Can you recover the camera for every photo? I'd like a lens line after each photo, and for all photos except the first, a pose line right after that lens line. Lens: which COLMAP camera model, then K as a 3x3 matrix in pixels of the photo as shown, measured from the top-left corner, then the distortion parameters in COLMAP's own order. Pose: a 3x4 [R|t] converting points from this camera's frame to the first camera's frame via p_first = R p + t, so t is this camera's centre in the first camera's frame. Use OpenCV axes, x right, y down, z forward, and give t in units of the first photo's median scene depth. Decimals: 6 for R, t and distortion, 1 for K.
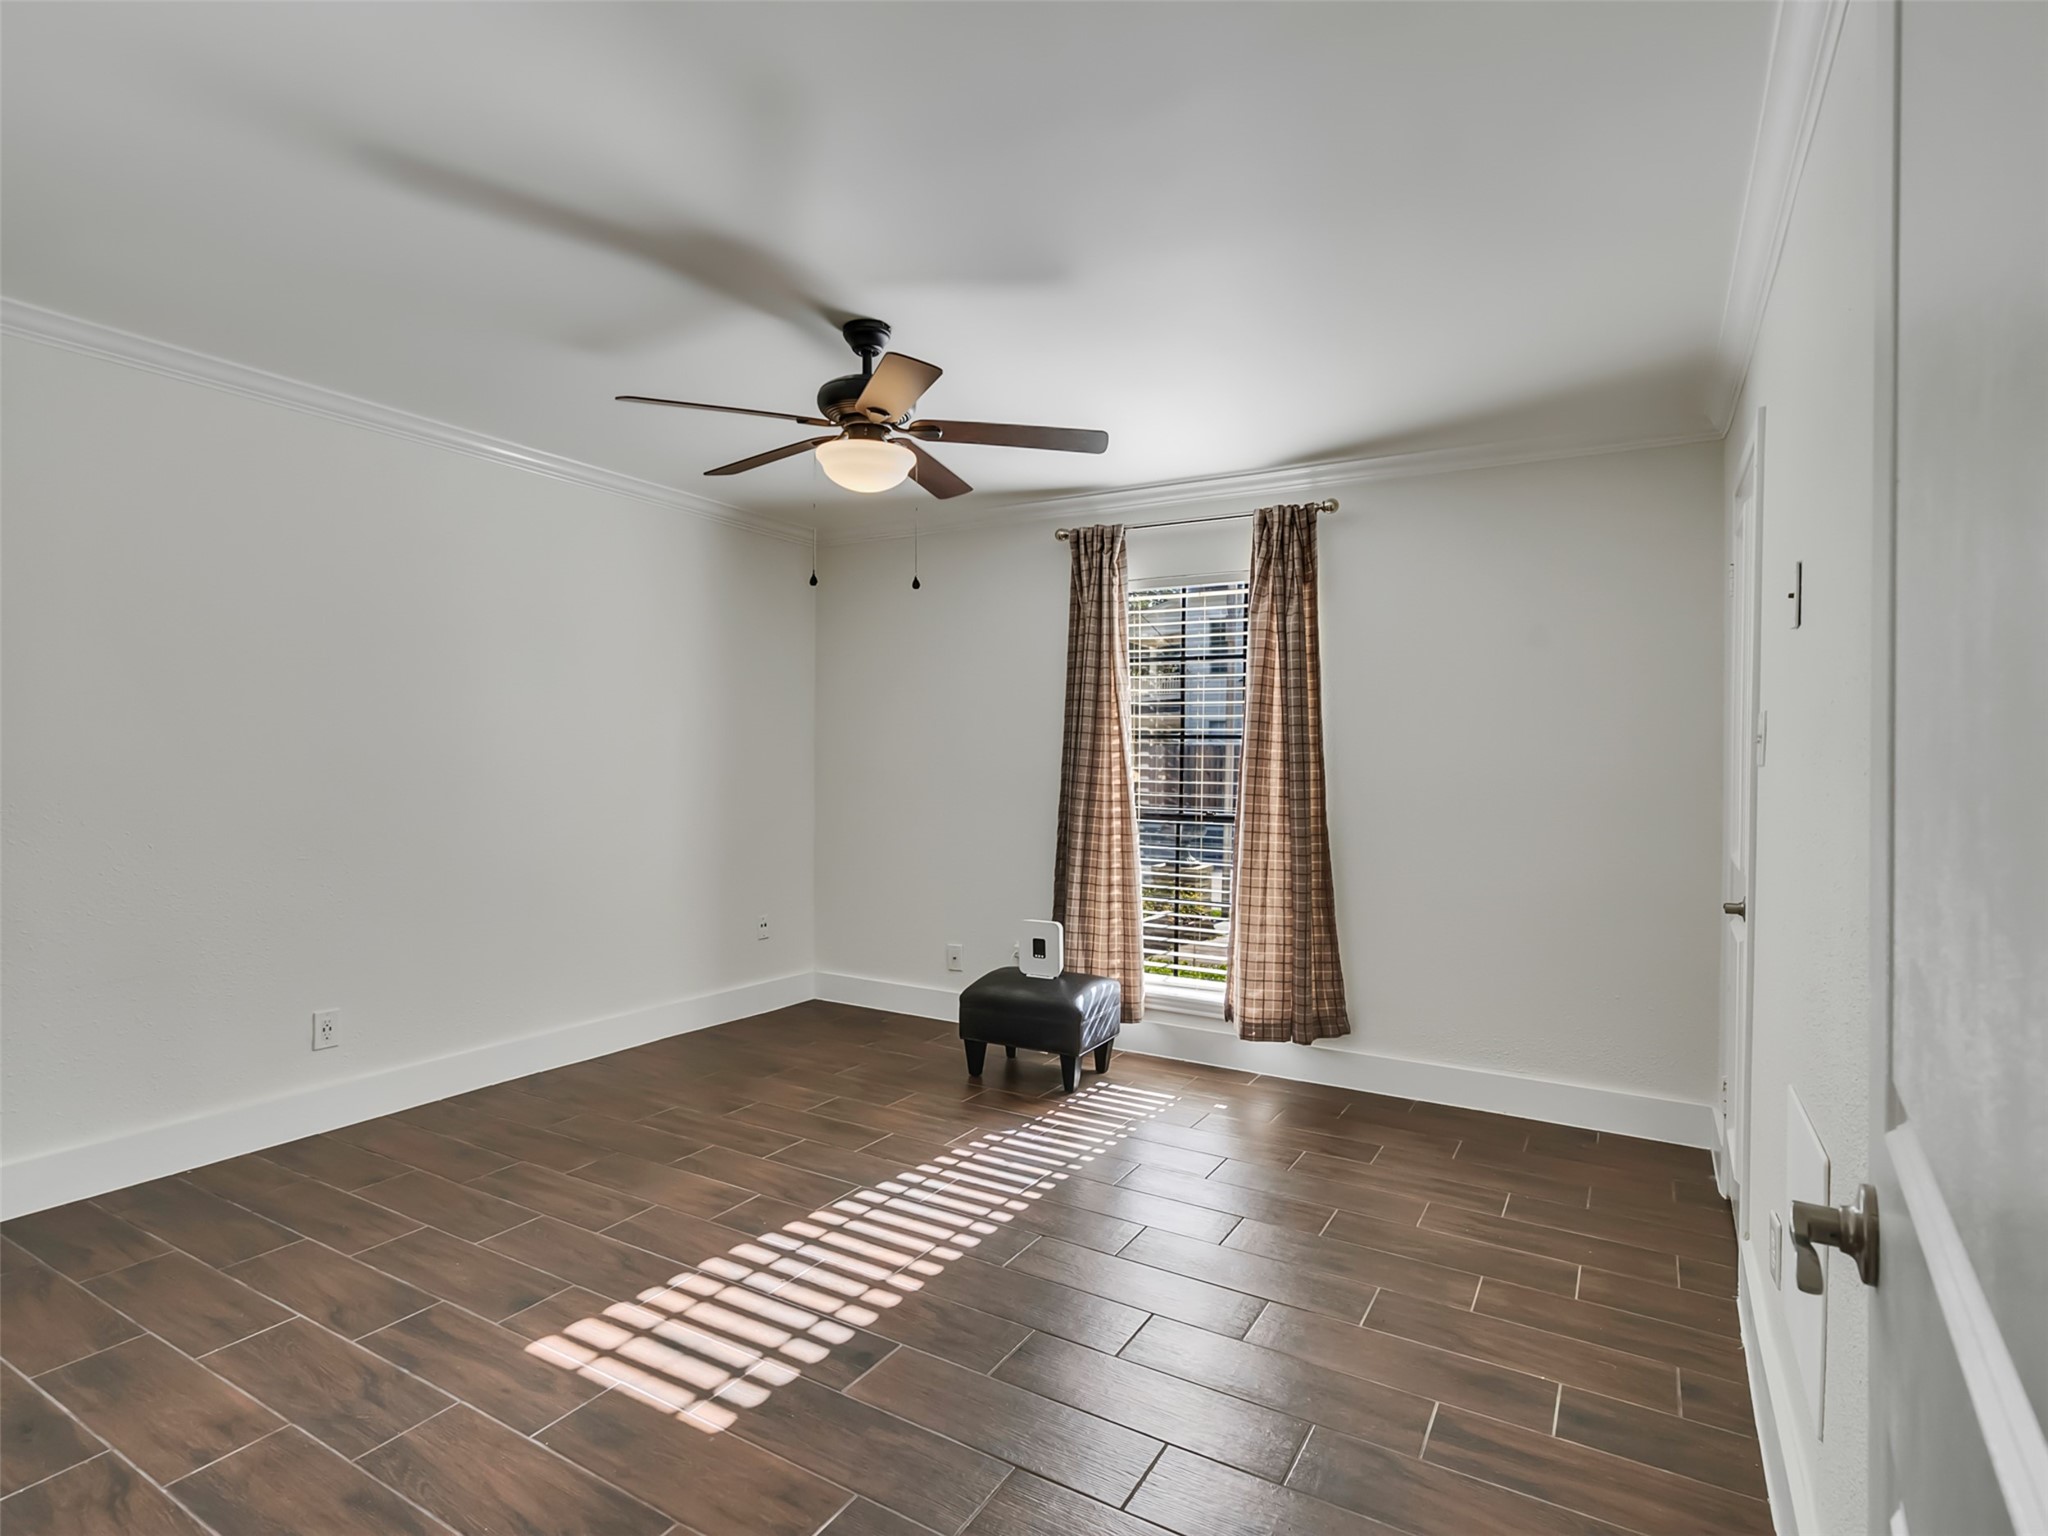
lens RADIAL K [[1053.0, 0, 1017.9], [0, 1053.0, 764.2], [0, 0, 1]] dist [-0.005643, 0.004410]
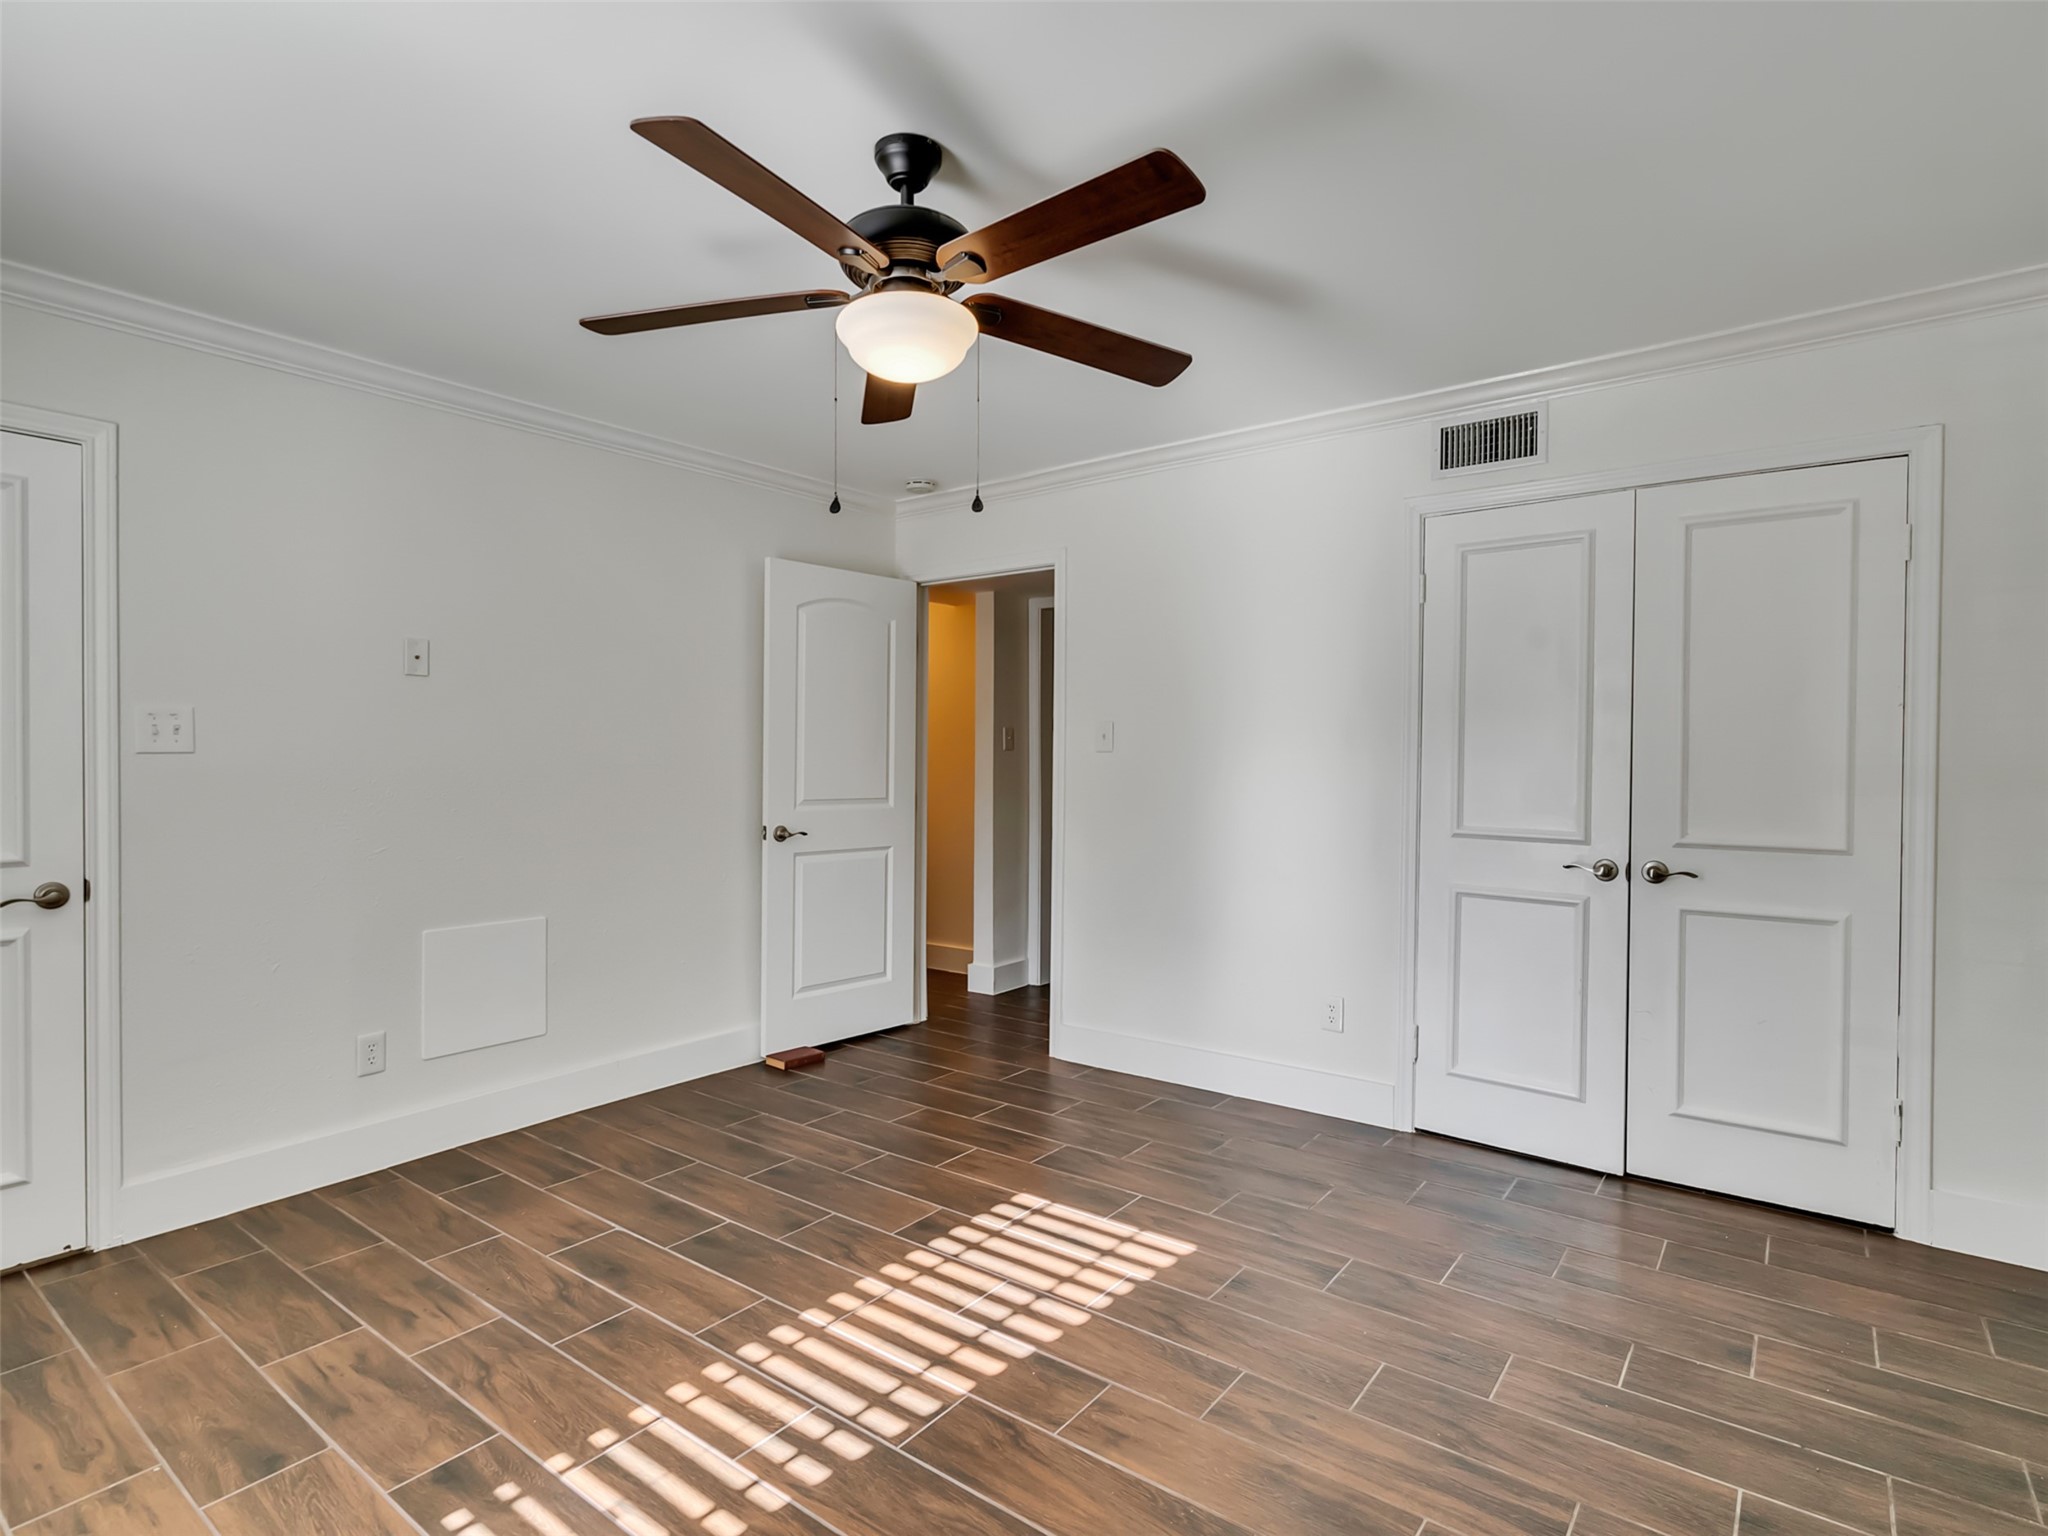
lens RADIAL K [[1053.0, 0, 1023.8], [0, 1053.0, 770.3], [0, 0, 1]] dist [-0.005643, 0.004410]
pose [[-0.993934, -0.009935, 0.109524, -0.340474], [-0.007836, 0.999778, 0.019578, -0.010619], [-0.109695, 0.018601, -0.993791, 1.895308]]
